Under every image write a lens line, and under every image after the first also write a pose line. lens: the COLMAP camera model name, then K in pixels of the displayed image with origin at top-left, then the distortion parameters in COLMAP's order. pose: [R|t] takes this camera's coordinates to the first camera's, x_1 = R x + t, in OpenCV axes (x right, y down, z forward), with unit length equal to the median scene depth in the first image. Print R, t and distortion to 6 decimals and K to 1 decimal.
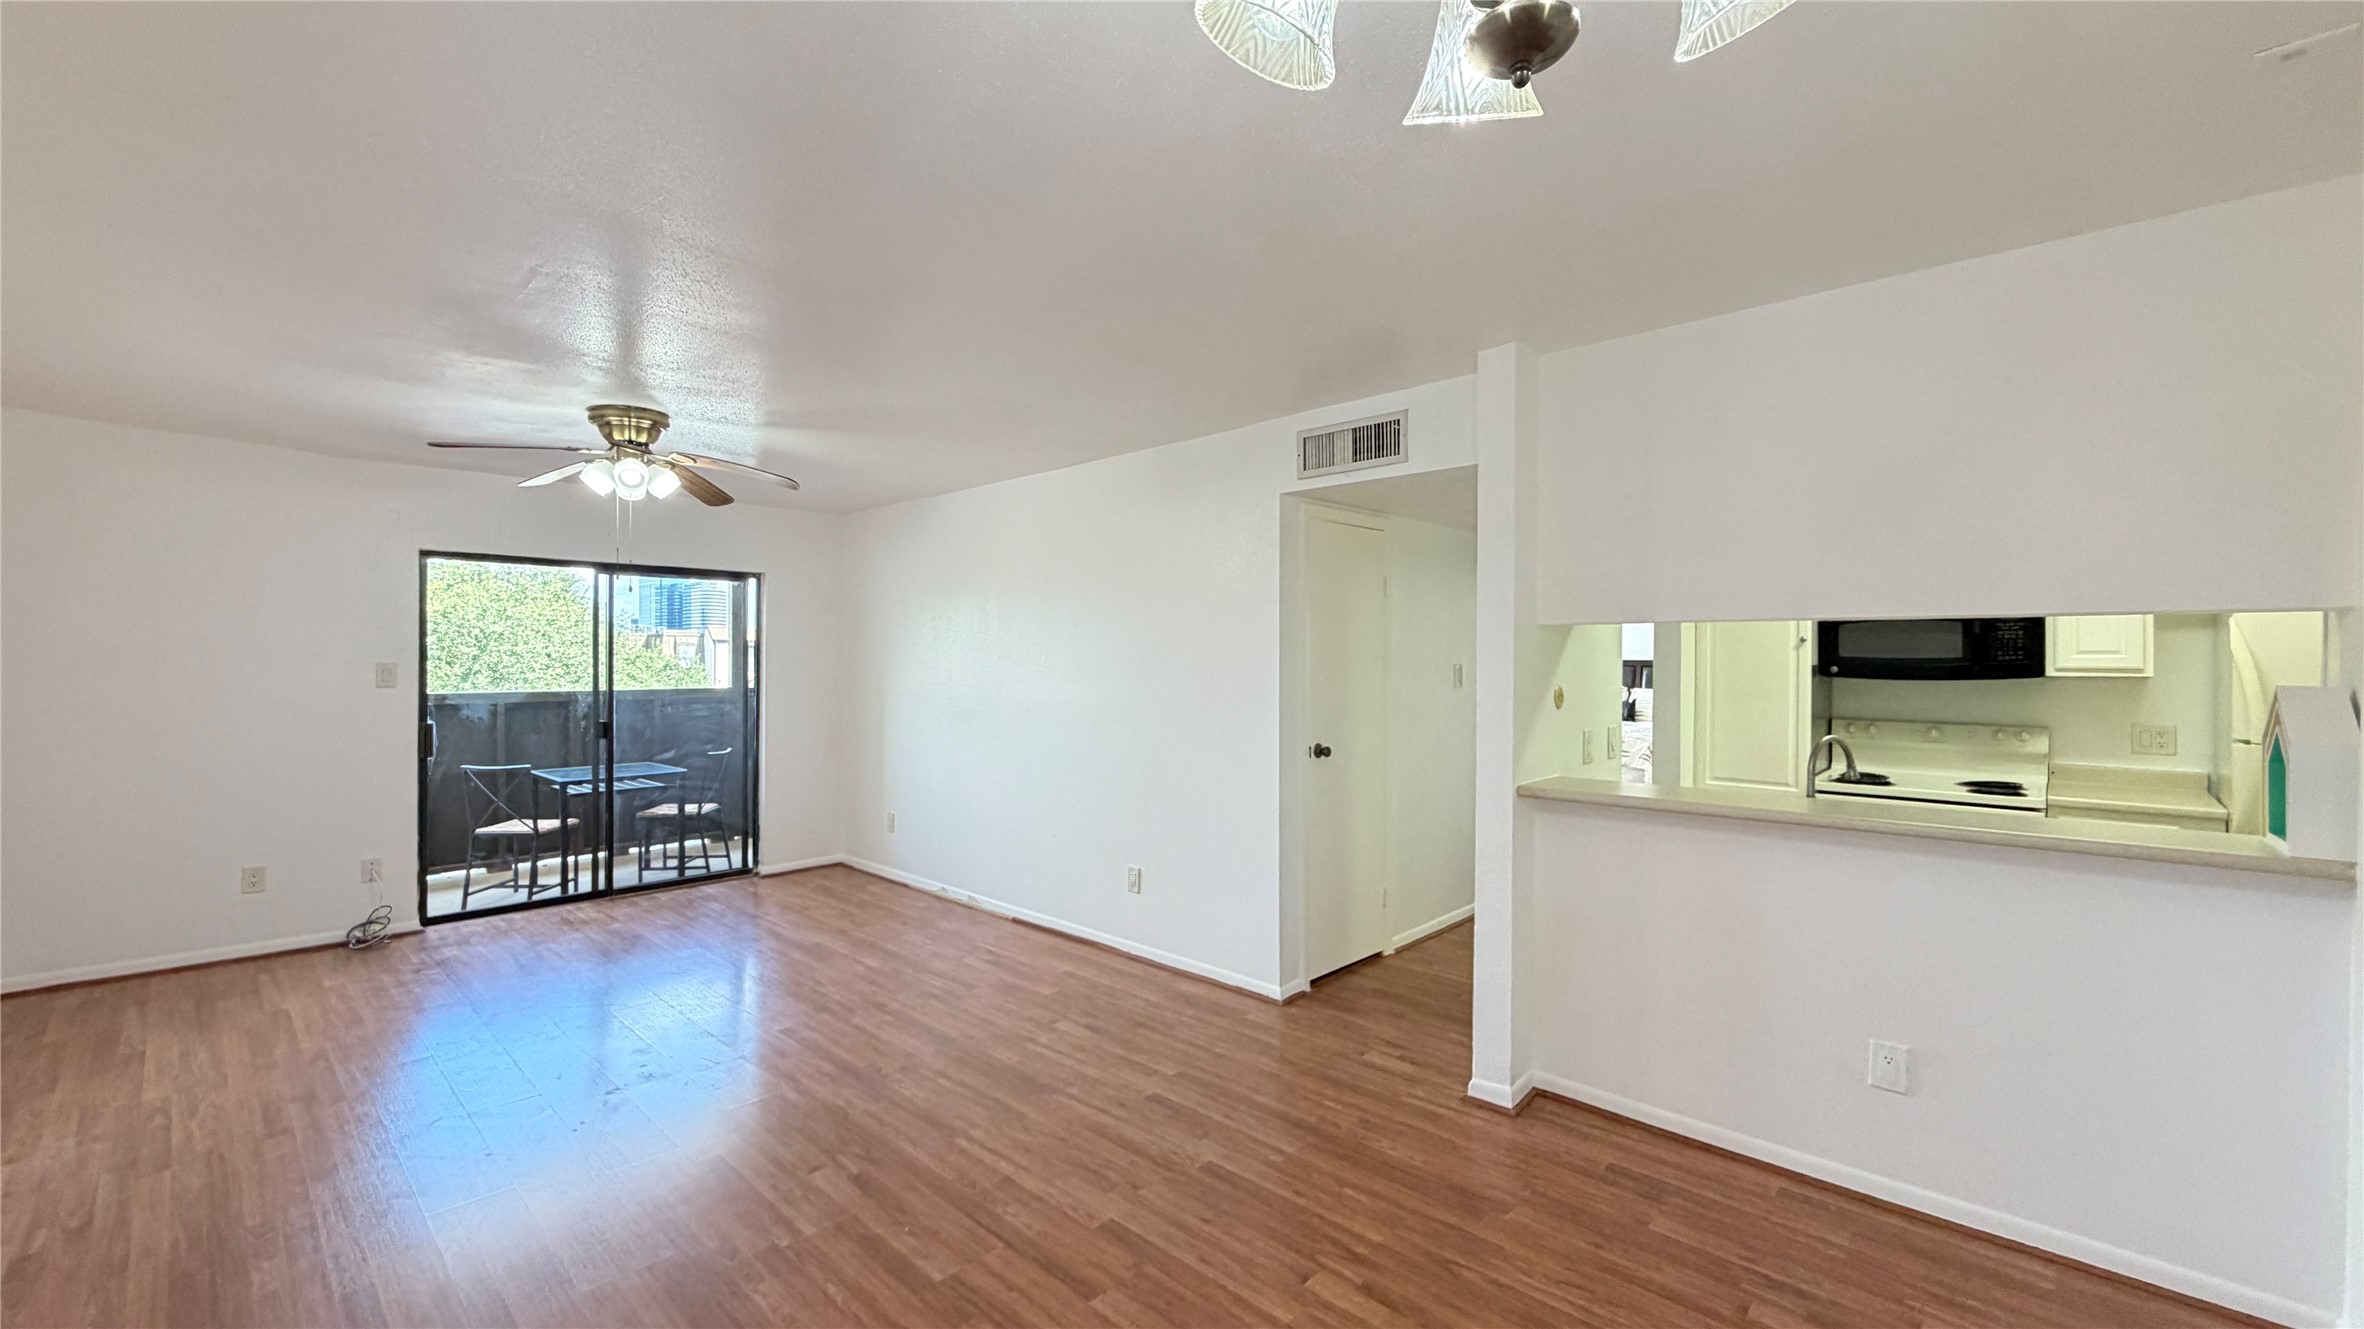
lens RADIAL K [[941.8, 0, 1175.2], [0, 941.8, 663.4], [0, 0, 1]] dist [-0.000329, 0.000277]
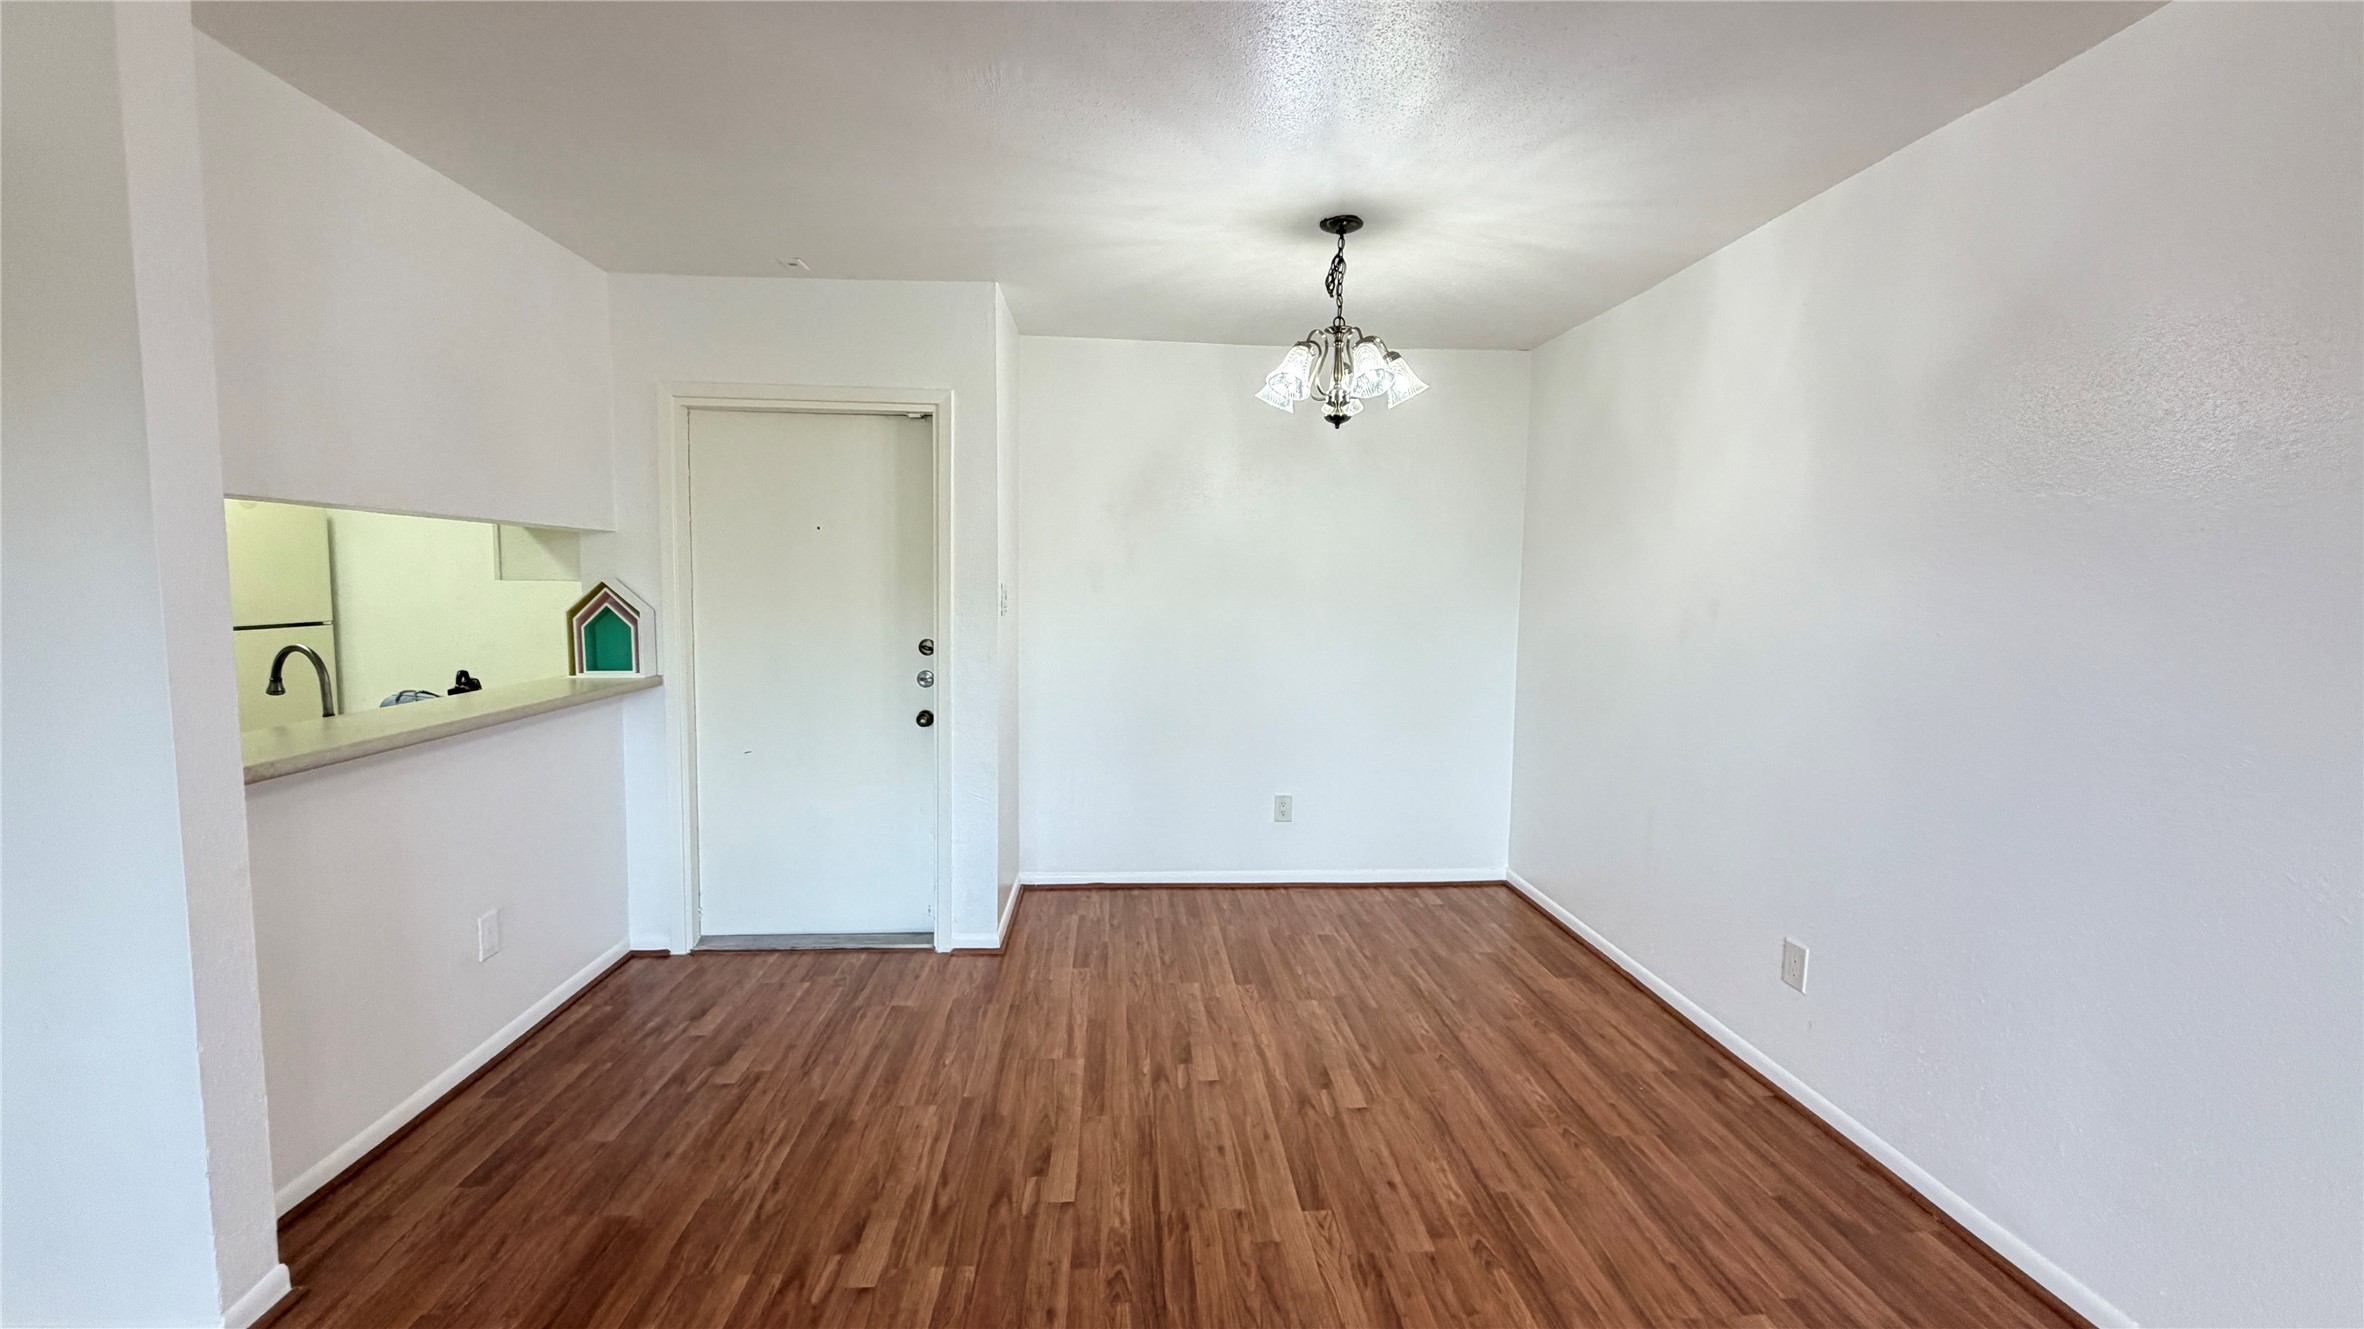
lens RADIAL K [[941.8, 0, 1175.2], [0, 941.8, 663.4], [0, 0, 1]] dist [-0.000329, 0.000277]
pose [[-0.727994, -0.072679, 0.681720, -0.344277], [-0.012440, 0.995602, 0.092858, 0.003447], [-0.685471, 0.059119, -0.725696, 0.790025]]
